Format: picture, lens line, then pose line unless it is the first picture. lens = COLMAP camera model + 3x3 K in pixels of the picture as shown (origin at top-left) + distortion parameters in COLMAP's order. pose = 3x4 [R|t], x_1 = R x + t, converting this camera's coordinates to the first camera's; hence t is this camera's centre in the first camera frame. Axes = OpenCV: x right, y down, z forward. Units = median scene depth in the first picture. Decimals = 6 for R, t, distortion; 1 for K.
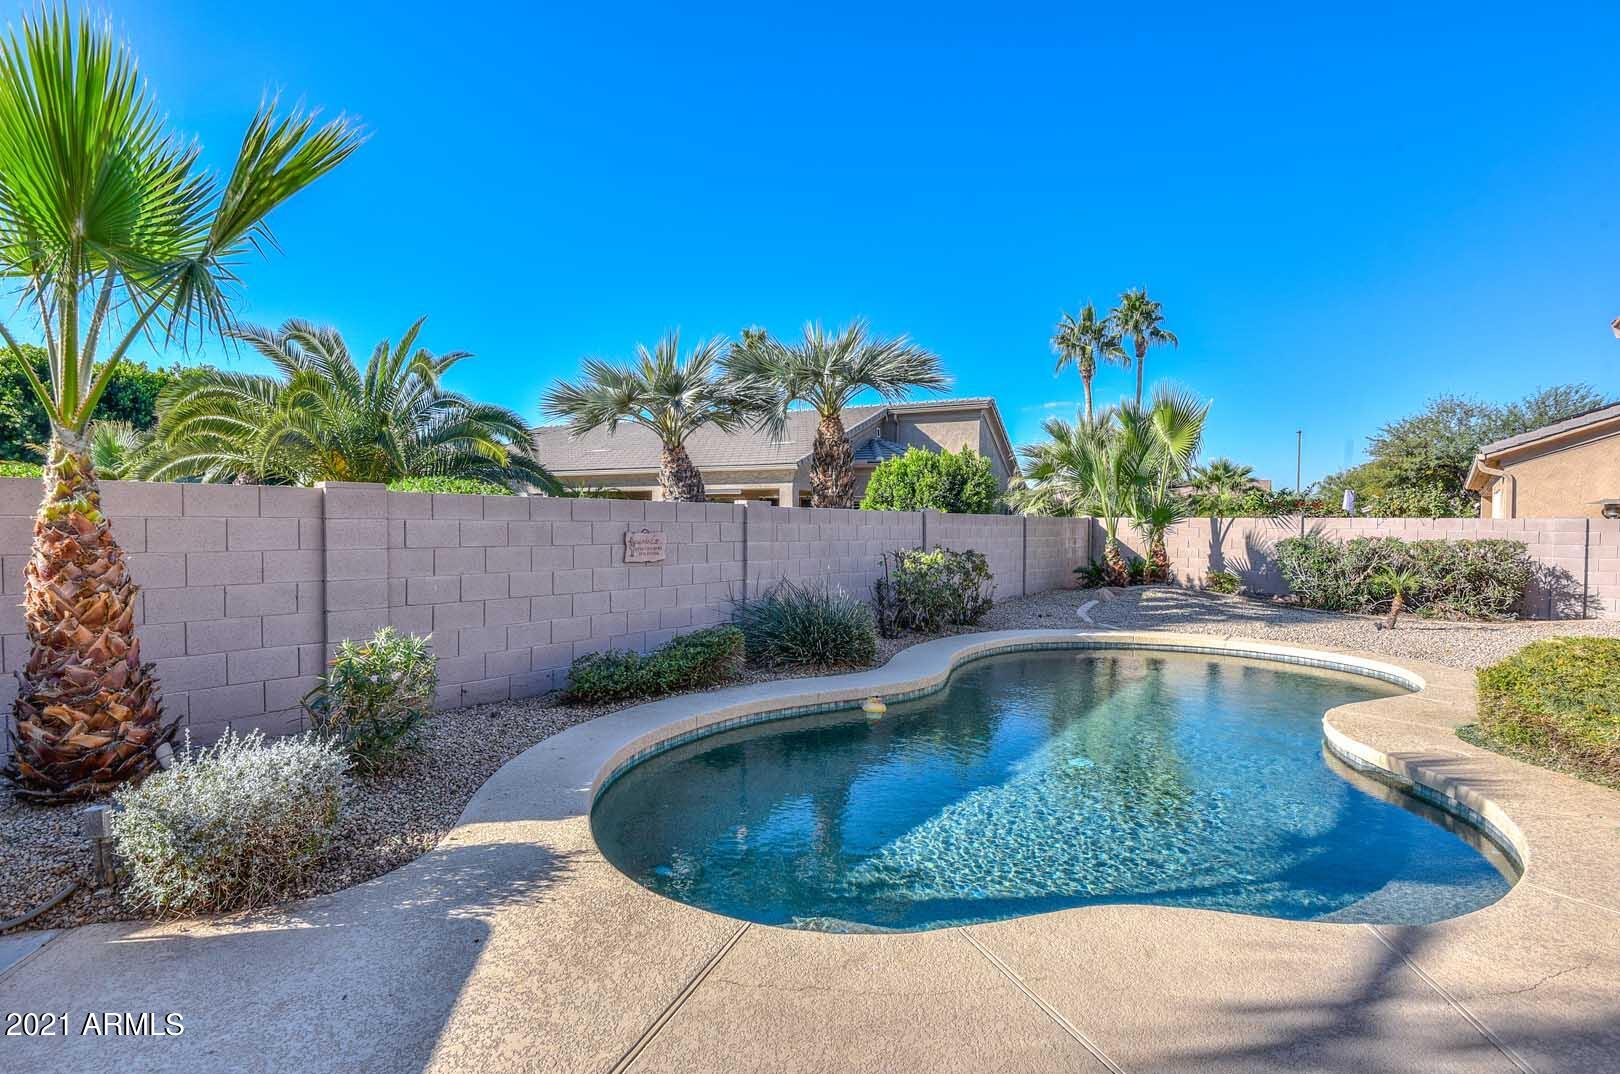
lens RADIAL K [[743.1, 0, 806.0], [0, 743.1, 540.4], [0, 0, 1]] dist [-0.024367, -0.001165]
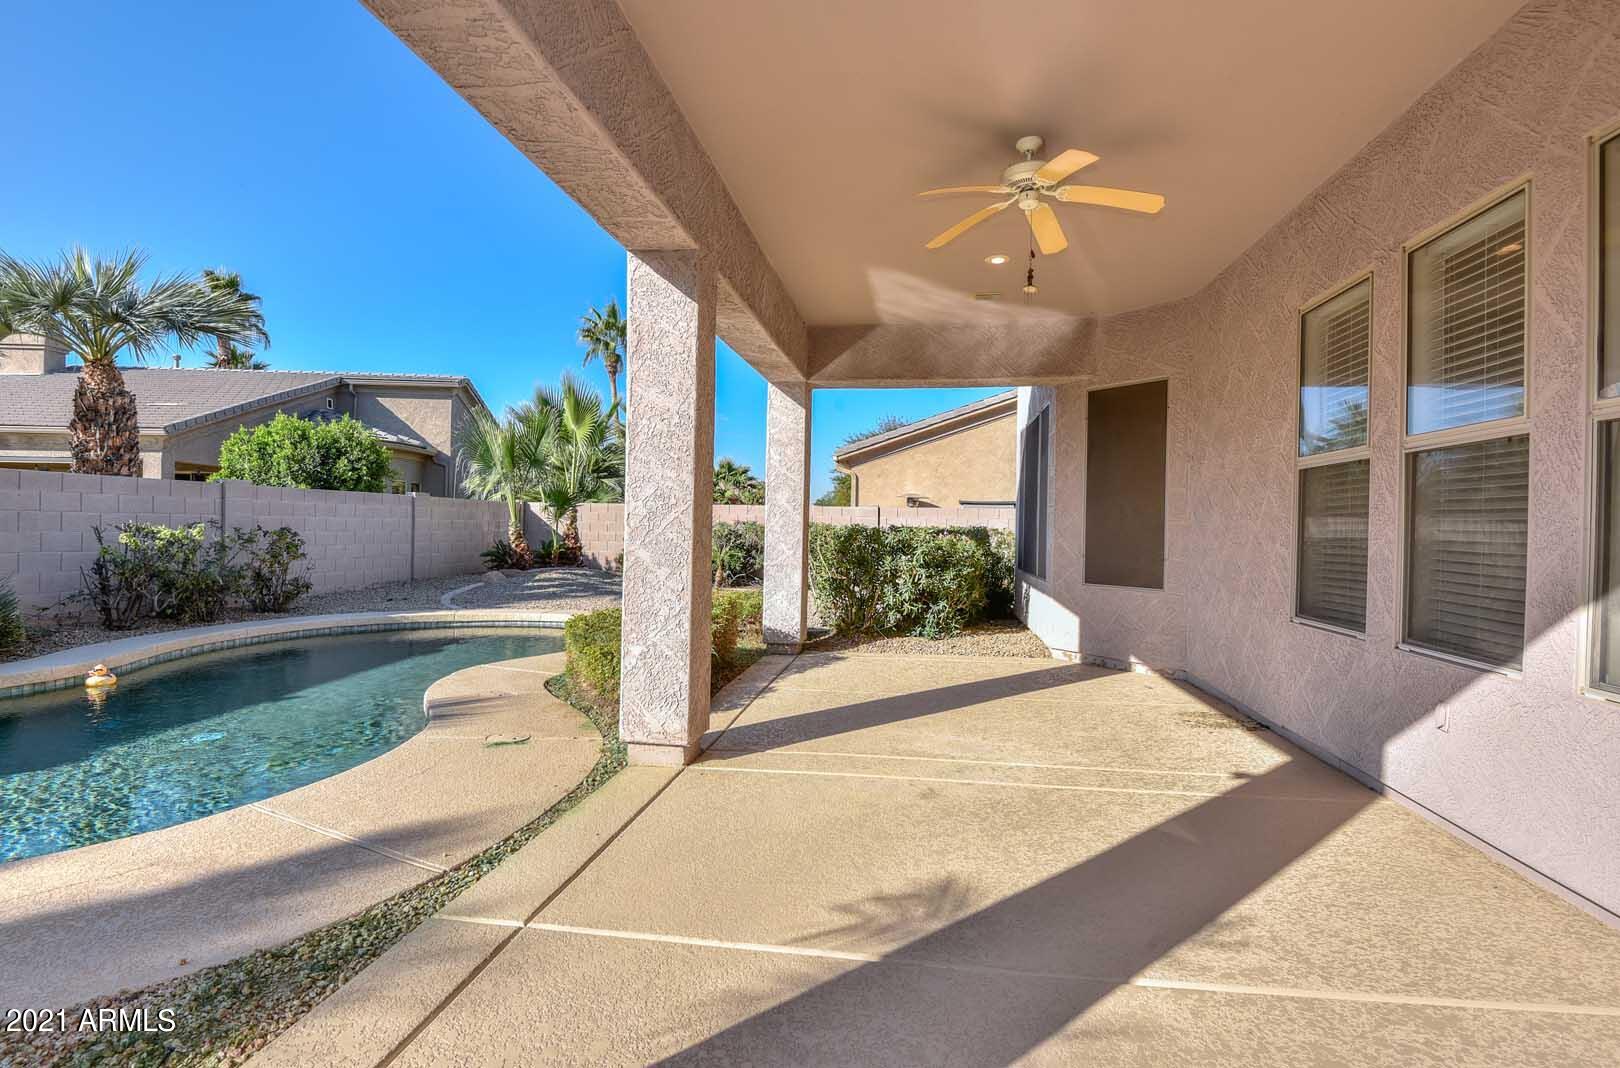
lens RADIAL K [[743.1, 0, 811.5], [0, 743.1, 533.1], [0, 0, 1]] dist [-0.024367, -0.001165]
pose [[0.853165, 0.002336, 0.521636, 0.235305], [-0.000180, 0.999991, -0.004182, 0.018294], [-0.521641, 0.003474, 0.853158, -0.059674]]
